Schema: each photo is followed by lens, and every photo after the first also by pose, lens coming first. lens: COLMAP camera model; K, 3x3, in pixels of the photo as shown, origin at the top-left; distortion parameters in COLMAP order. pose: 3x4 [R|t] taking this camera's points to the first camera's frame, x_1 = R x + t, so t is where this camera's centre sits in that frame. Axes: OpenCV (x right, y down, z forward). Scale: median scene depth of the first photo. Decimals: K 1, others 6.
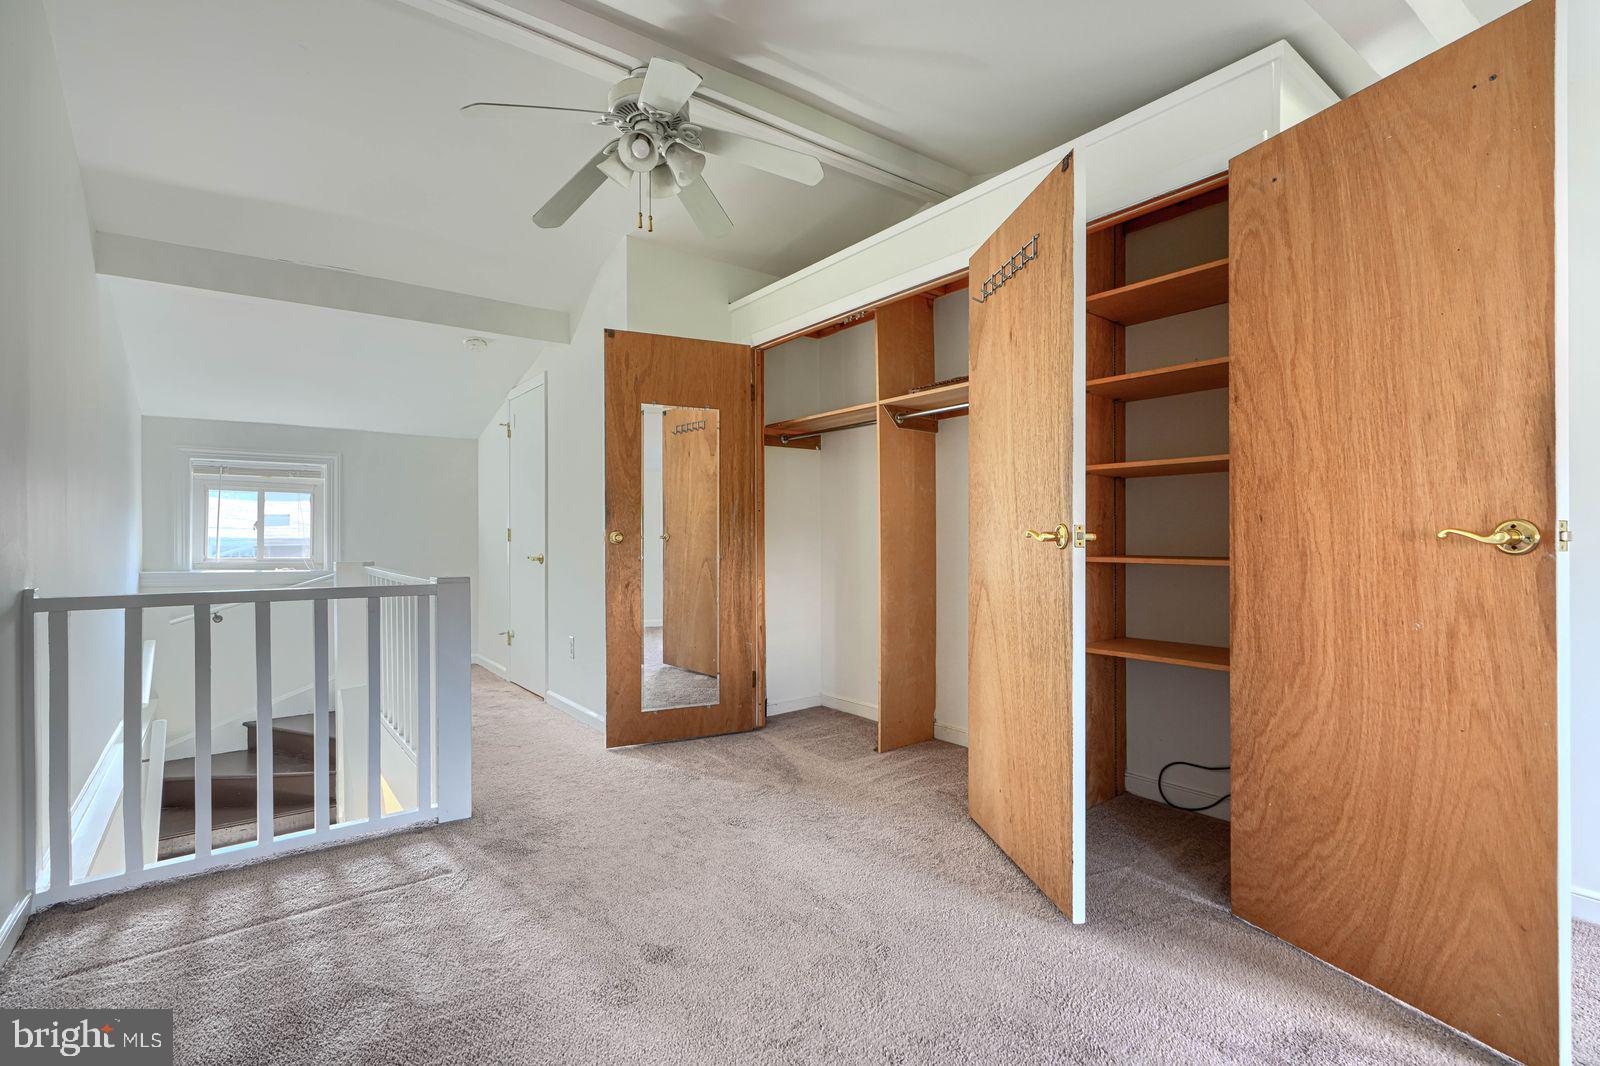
lens RADIAL K [[751.7, 0, 807.0], [0, 751.7, 533.9], [0, 0, 1]] dist [0.012311, -0.001008]
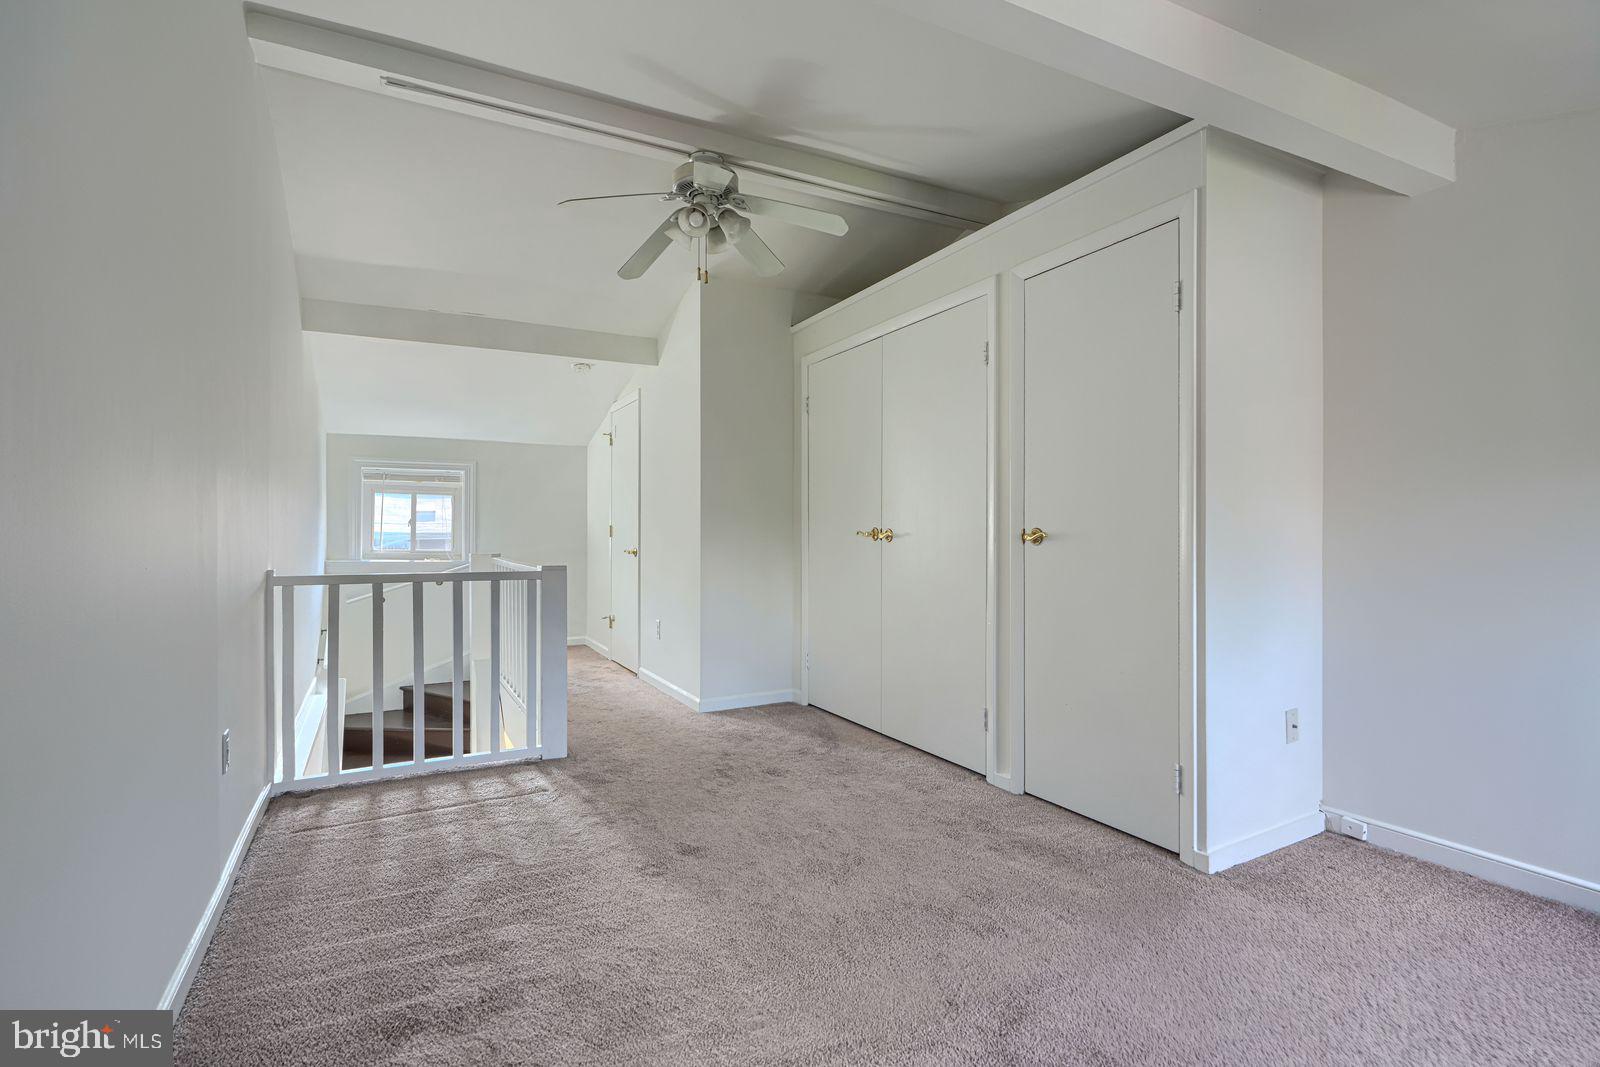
lens RADIAL K [[751.7, 0, 791.7], [0, 751.7, 531.4], [0, 0, 1]] dist [0.012311, -0.001008]
pose [[0.987352, 0.004016, -0.158495, 0.128497], [-0.003693, 0.999990, 0.002331, -0.004606], [0.158503, -0.001717, 0.987357, -0.187645]]
